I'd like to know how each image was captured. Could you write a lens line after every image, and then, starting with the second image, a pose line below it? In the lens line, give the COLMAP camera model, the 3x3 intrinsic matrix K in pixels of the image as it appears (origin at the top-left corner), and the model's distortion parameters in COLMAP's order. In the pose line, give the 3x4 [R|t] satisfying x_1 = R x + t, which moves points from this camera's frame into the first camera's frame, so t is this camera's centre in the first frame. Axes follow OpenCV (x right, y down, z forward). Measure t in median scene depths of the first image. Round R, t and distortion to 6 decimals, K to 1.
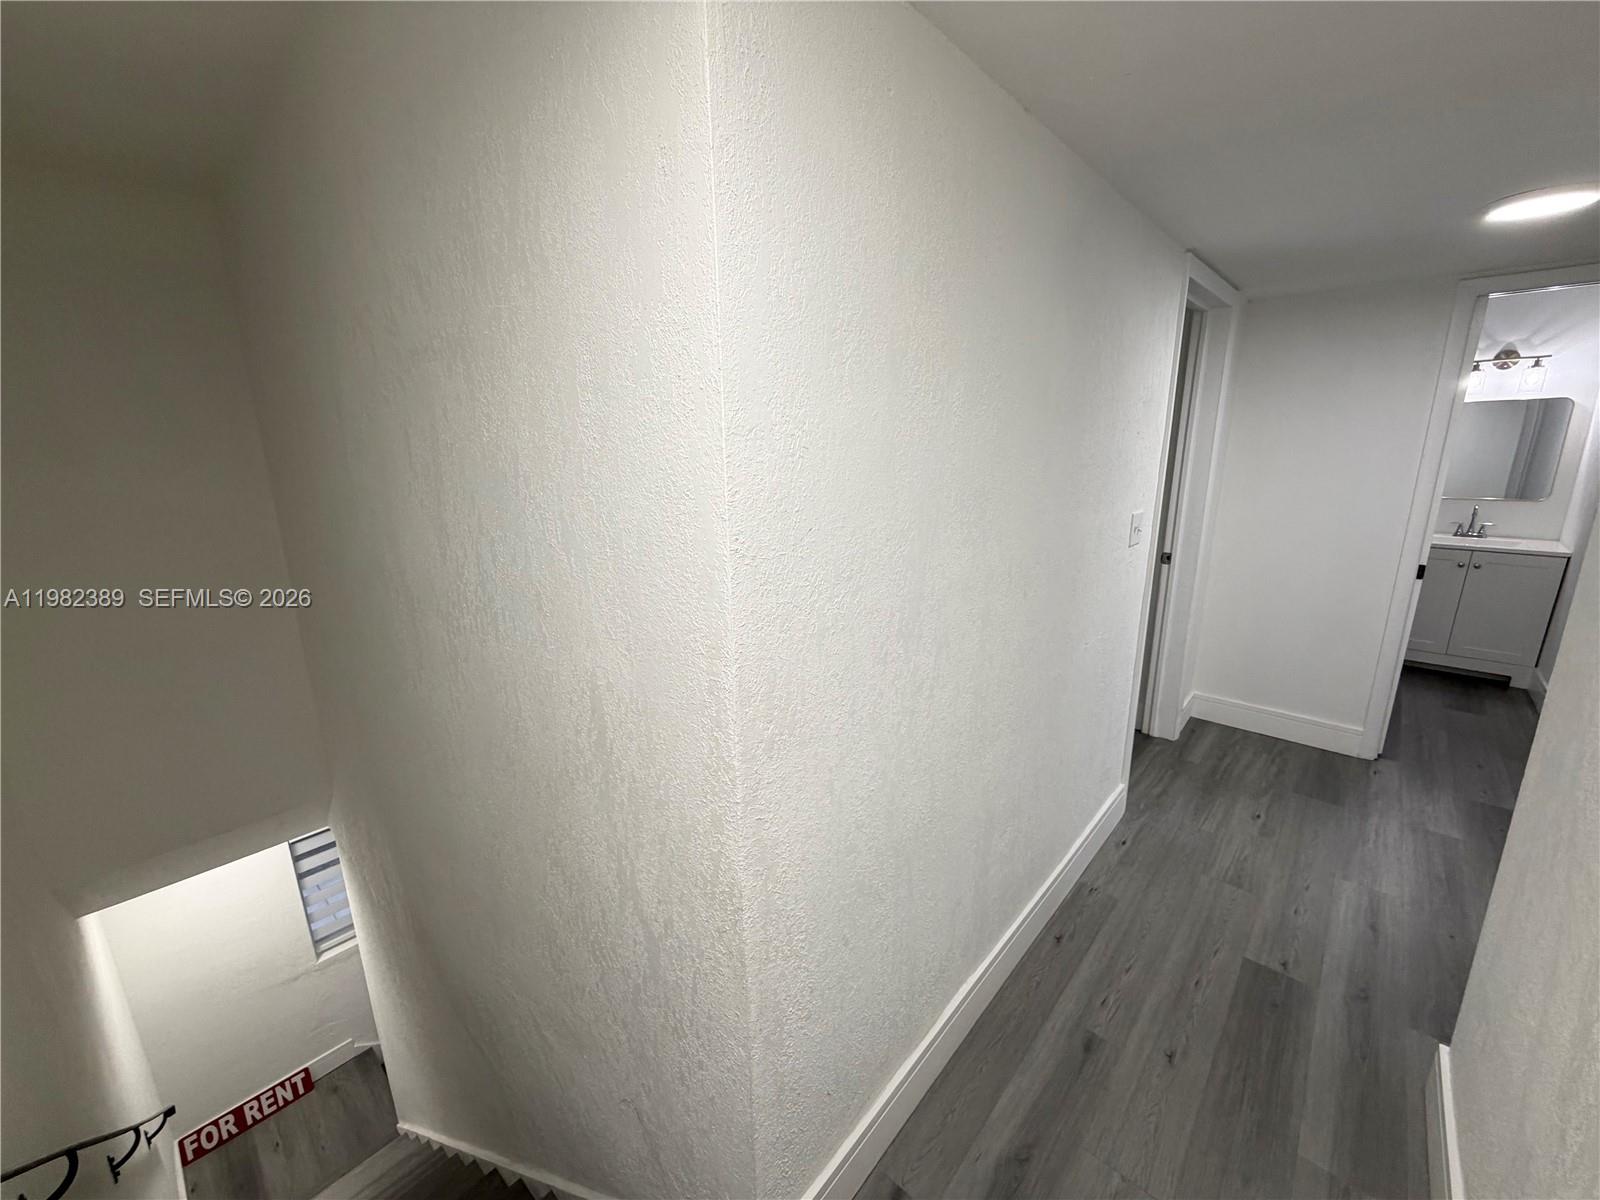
lens RADIAL K [[638.5, 0, 798.2], [0, 638.5, 599.8], [0, 0, 1]] dist [0.001855, -0.000307]
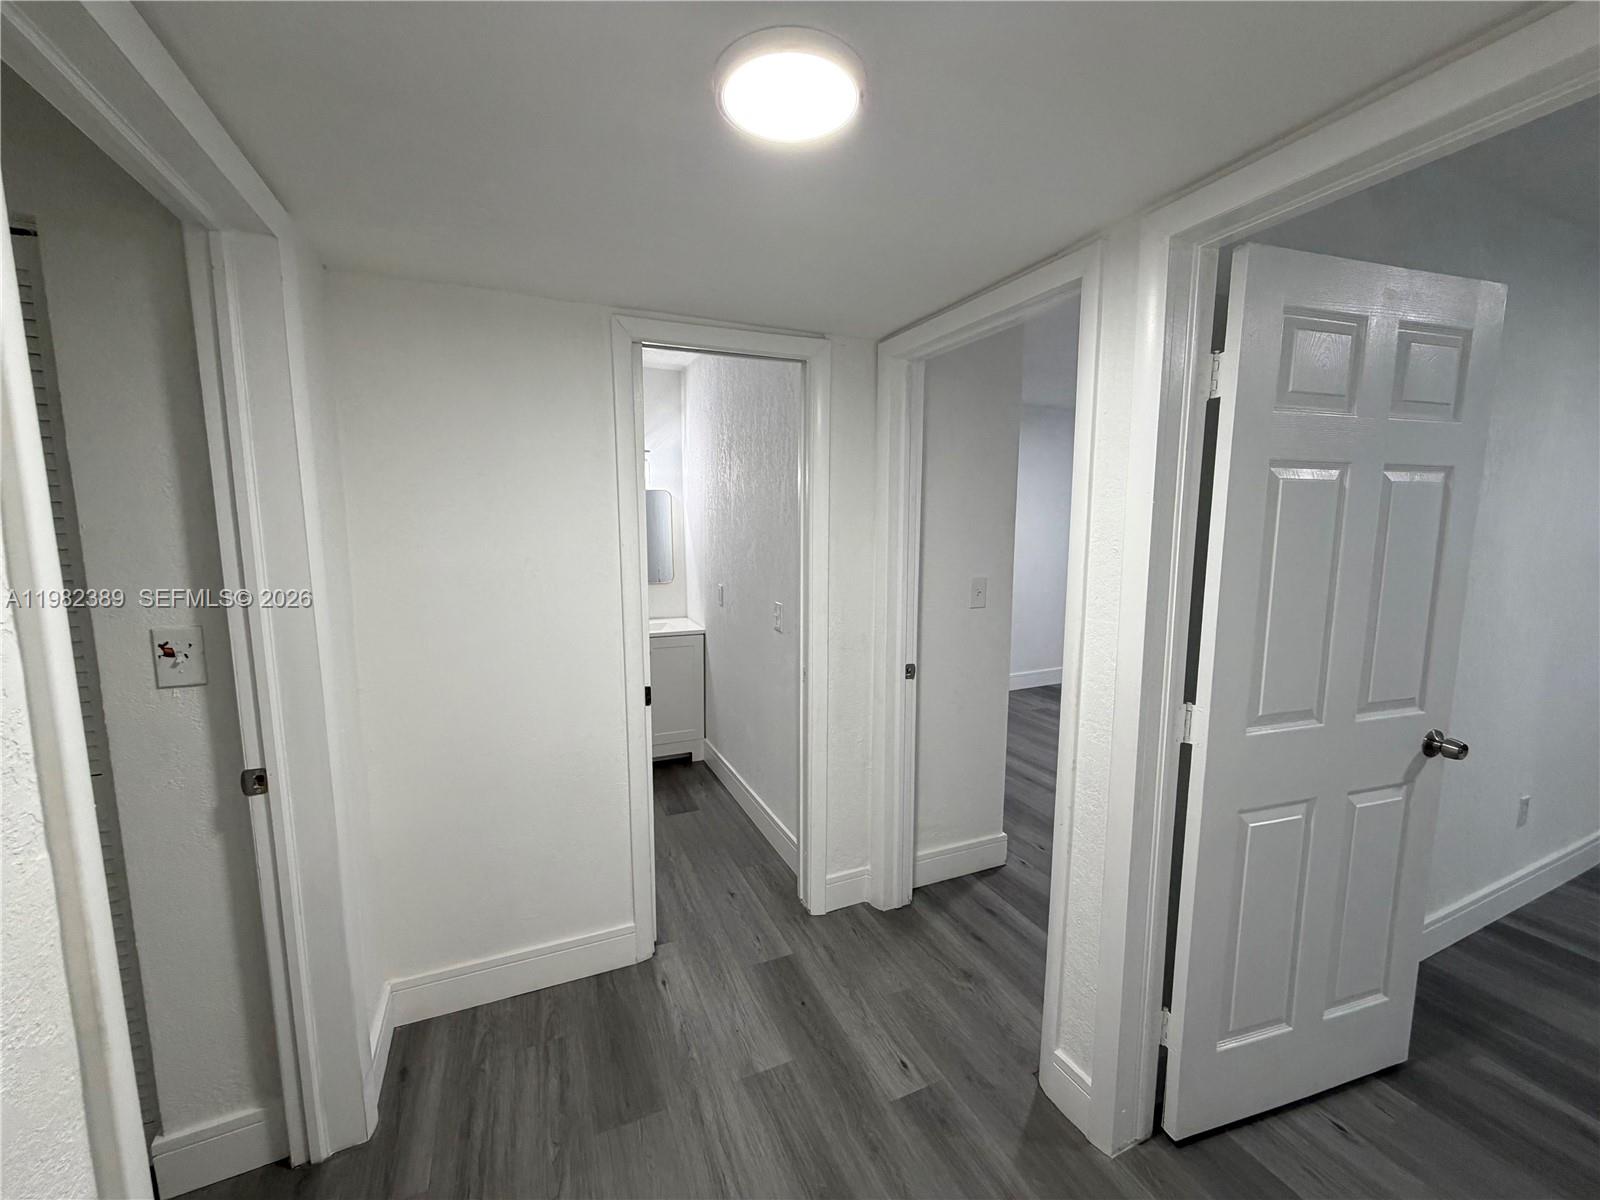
lens RADIAL K [[638.5, 0, 800.4], [0, 638.5, 603.4], [0, 0, 1]] dist [0.001855, -0.000307]
pose [[0.403238, -0.098348, 0.909795, 0.367157], [0.216468, 0.976243, 0.009588, -0.115504], [-0.889123, 0.193075, 0.414947, 0.499475]]
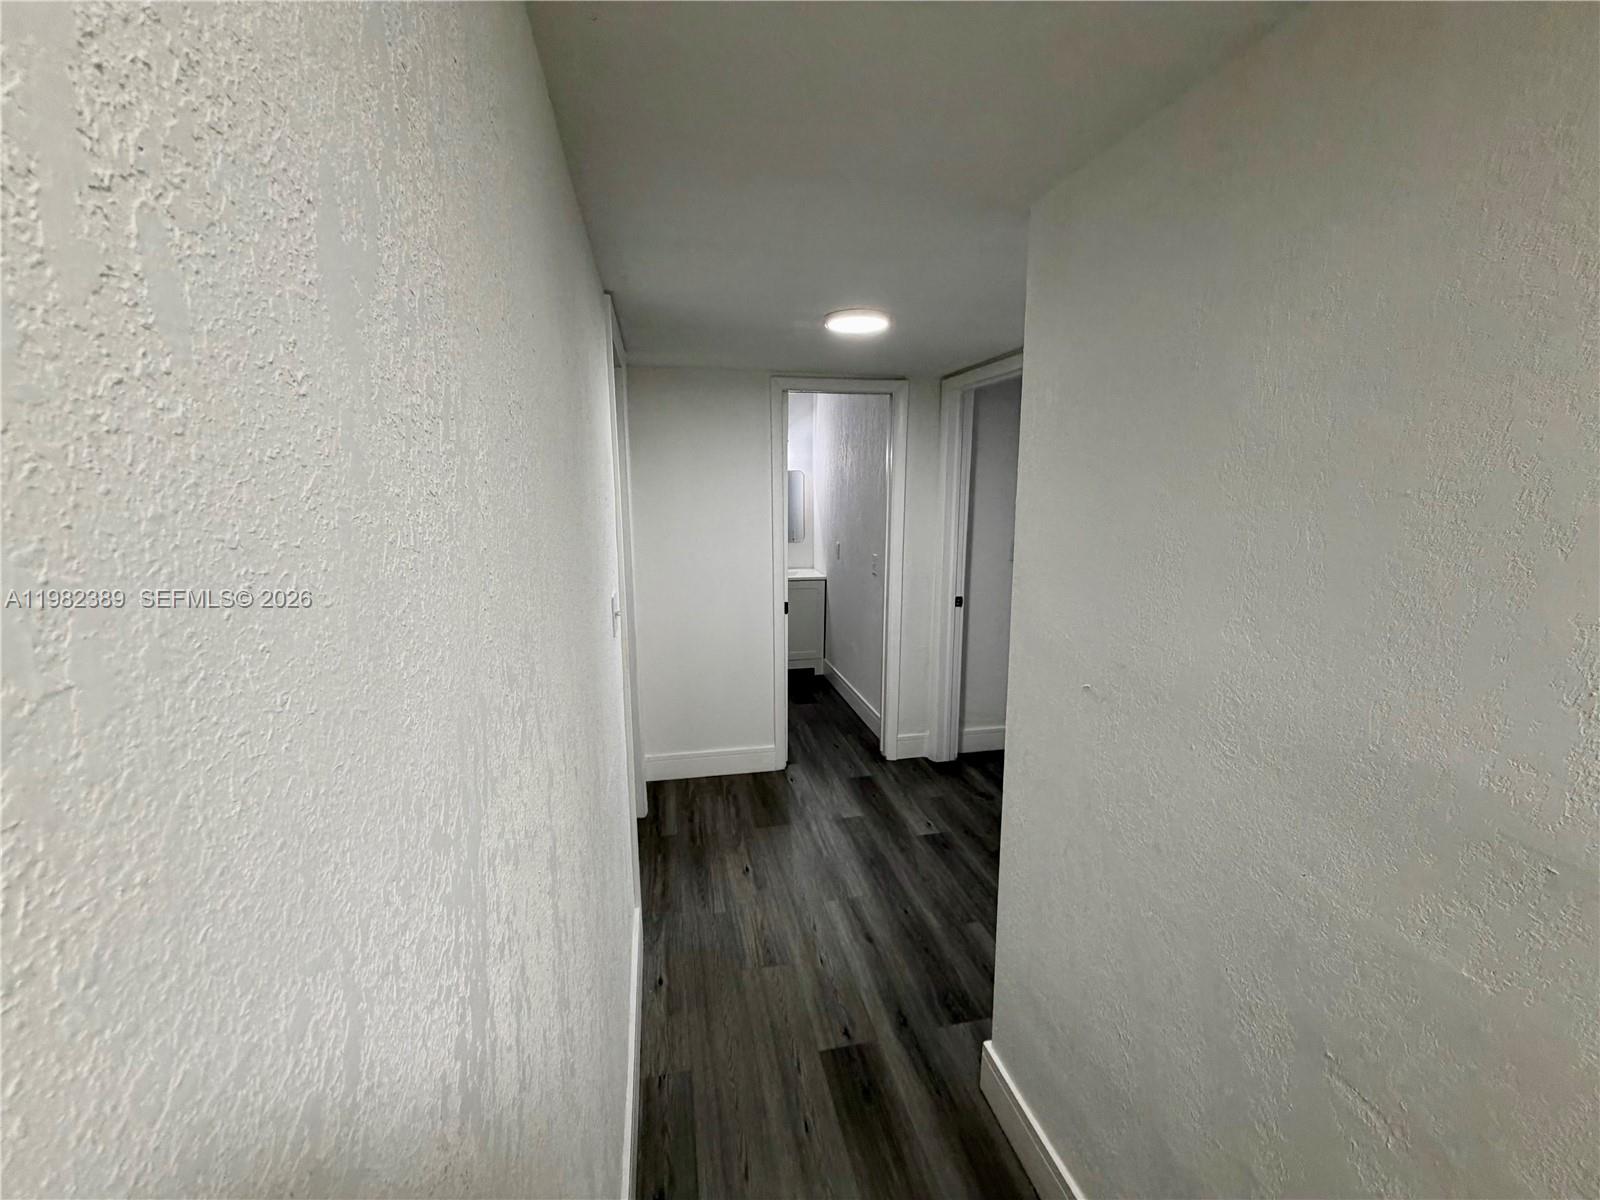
lens RADIAL K [[638.5, 0, 799.2], [0, 638.5, 598.3], [0, 0, 1]] dist [0.001855, -0.000307]
pose [[0.582552, -0.122887, 0.803450, 0.007897], [0.189608, 0.981778, 0.012684, -0.071134], [-0.790368, 0.144951, 0.595237, 0.246002]]
